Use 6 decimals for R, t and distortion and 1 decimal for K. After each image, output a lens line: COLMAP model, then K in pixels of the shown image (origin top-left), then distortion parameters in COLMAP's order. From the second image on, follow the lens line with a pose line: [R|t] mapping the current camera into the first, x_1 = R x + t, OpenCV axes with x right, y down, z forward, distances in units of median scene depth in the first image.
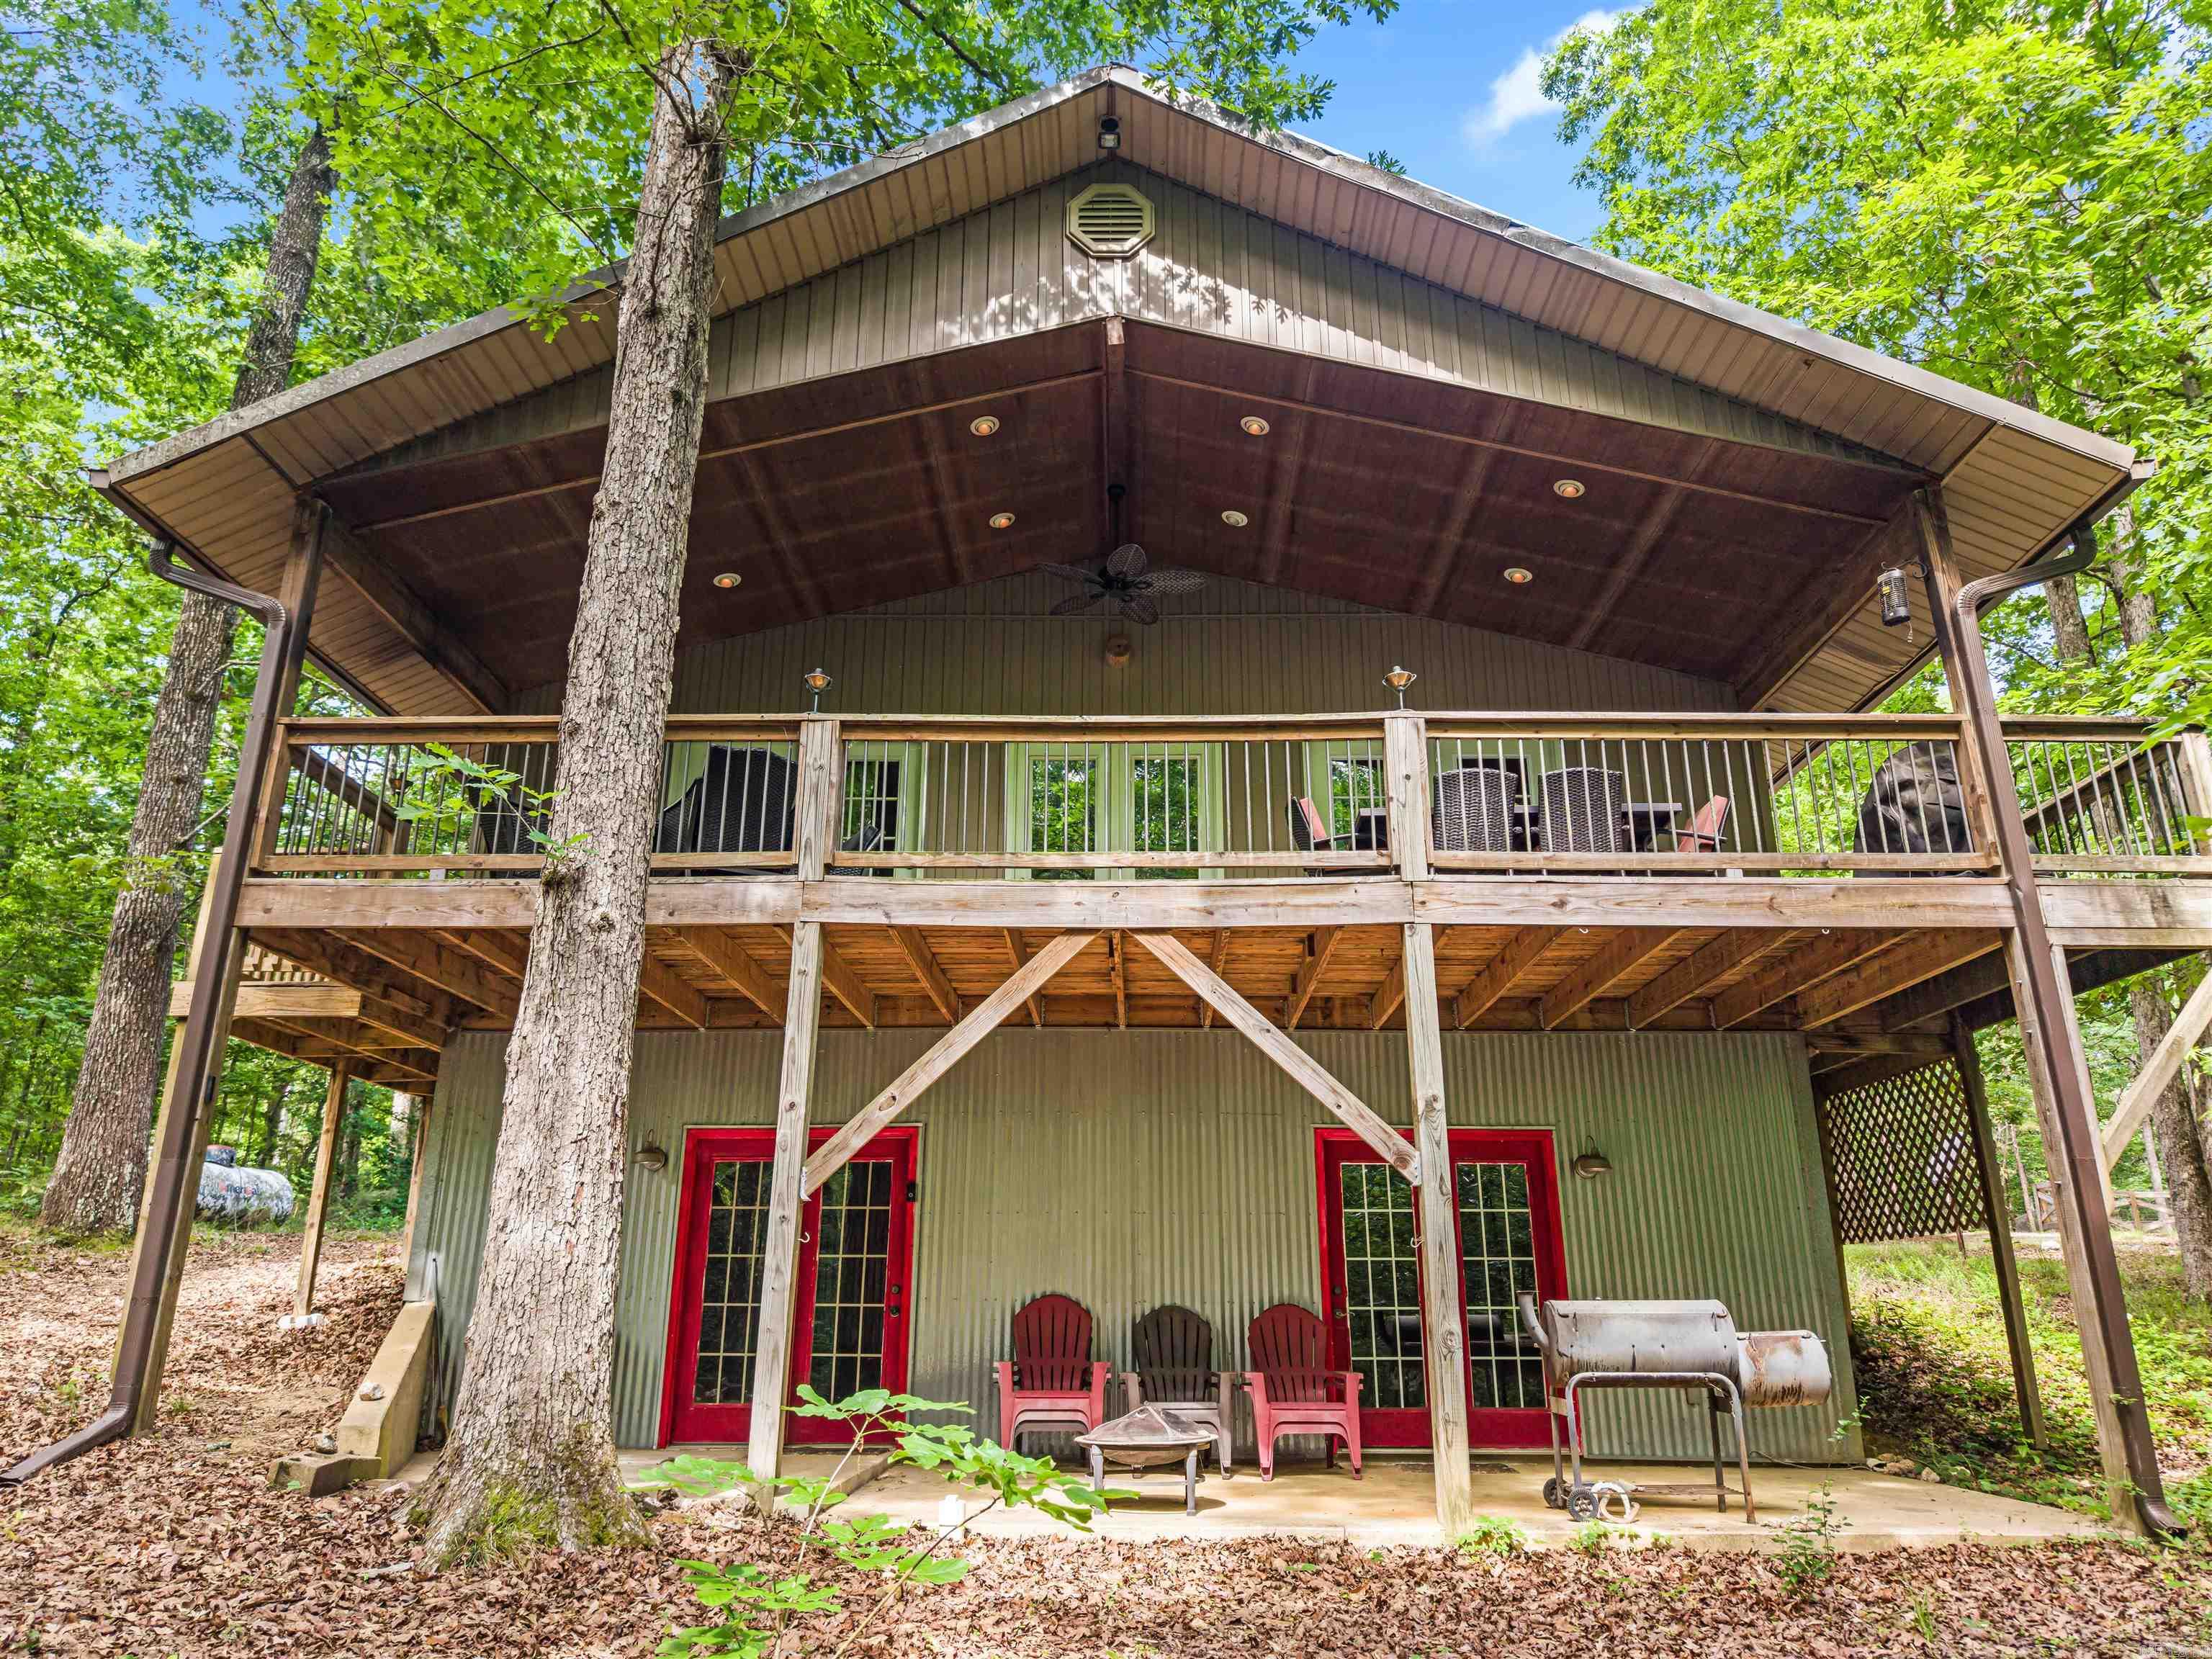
lens RADIAL K [[1472.5, 0, 1106.0], [0, 1472.5, 829.5], [0, 0, 1]] dist [0.001094, -0.013954]
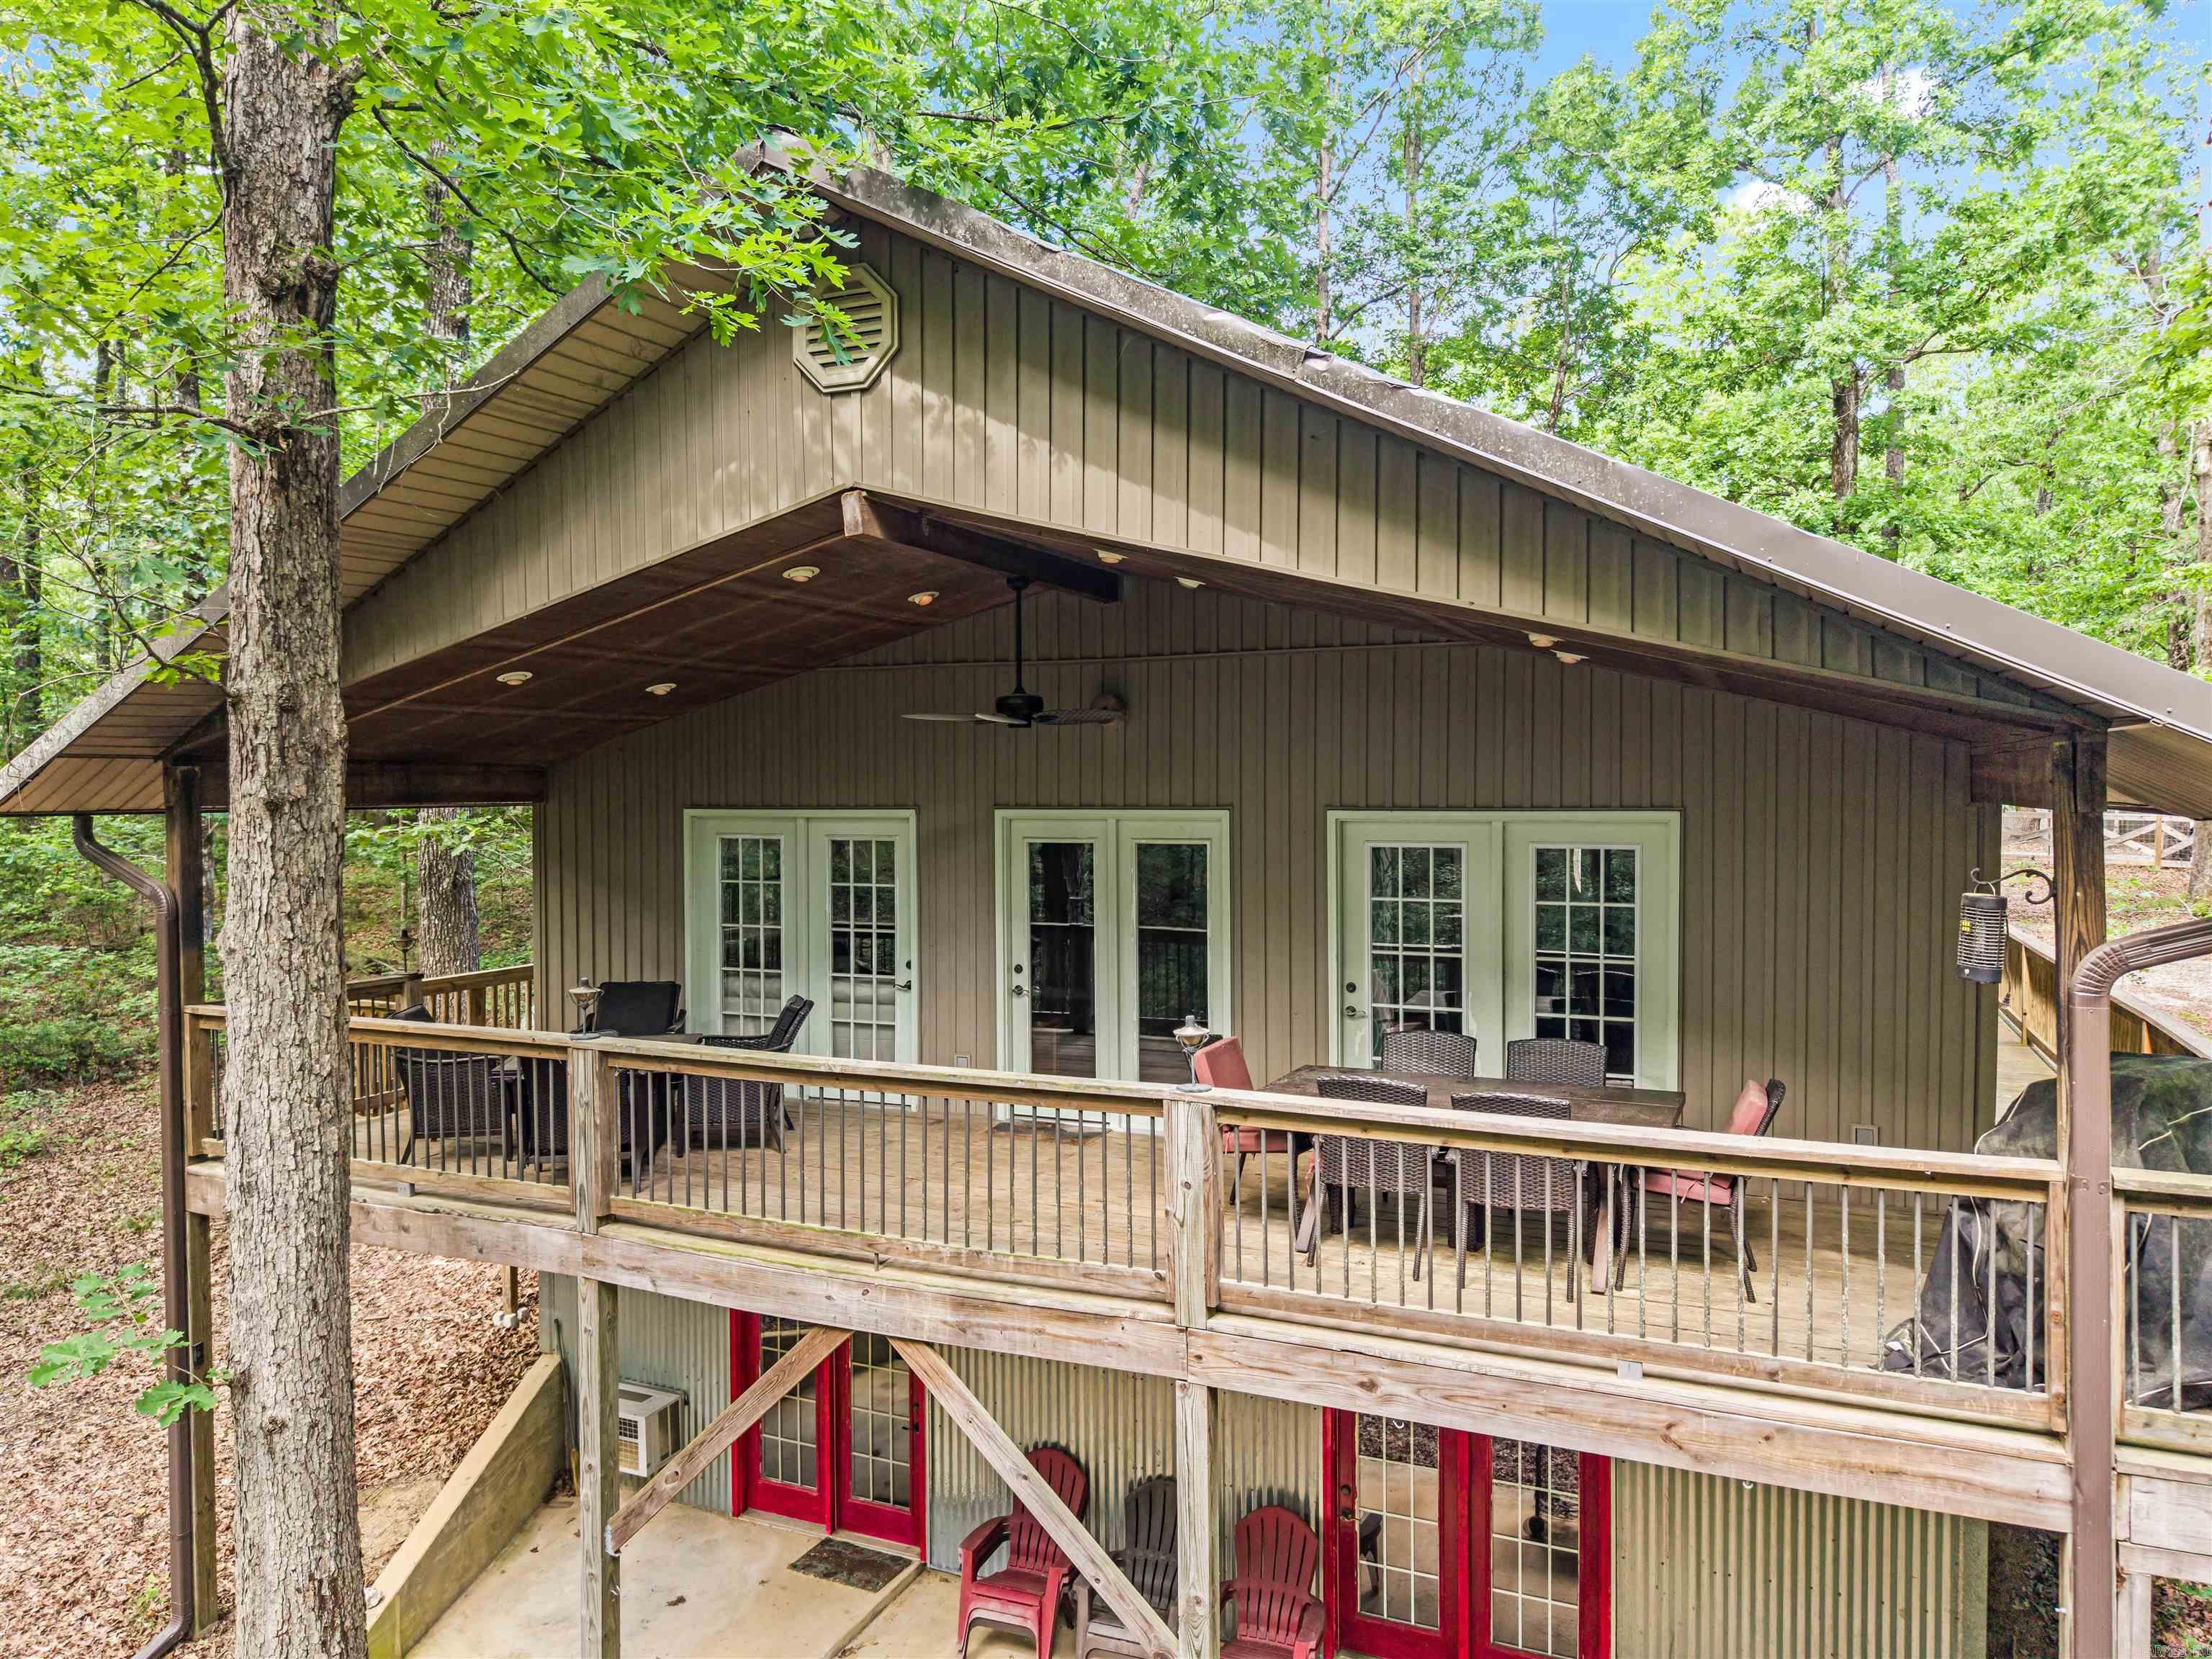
lens RADIAL K [[1472.5, 0, 1106.0], [0, 1472.5, 829.5], [0, 0, 1]] dist [0.001094, -0.013954]
pose [[0.922887, 0.000193, -0.385070, 0.415976], [0.131013, 0.940184, 0.314467, -0.410358], [0.362097, -0.340667, 0.867659, 0.352403]]
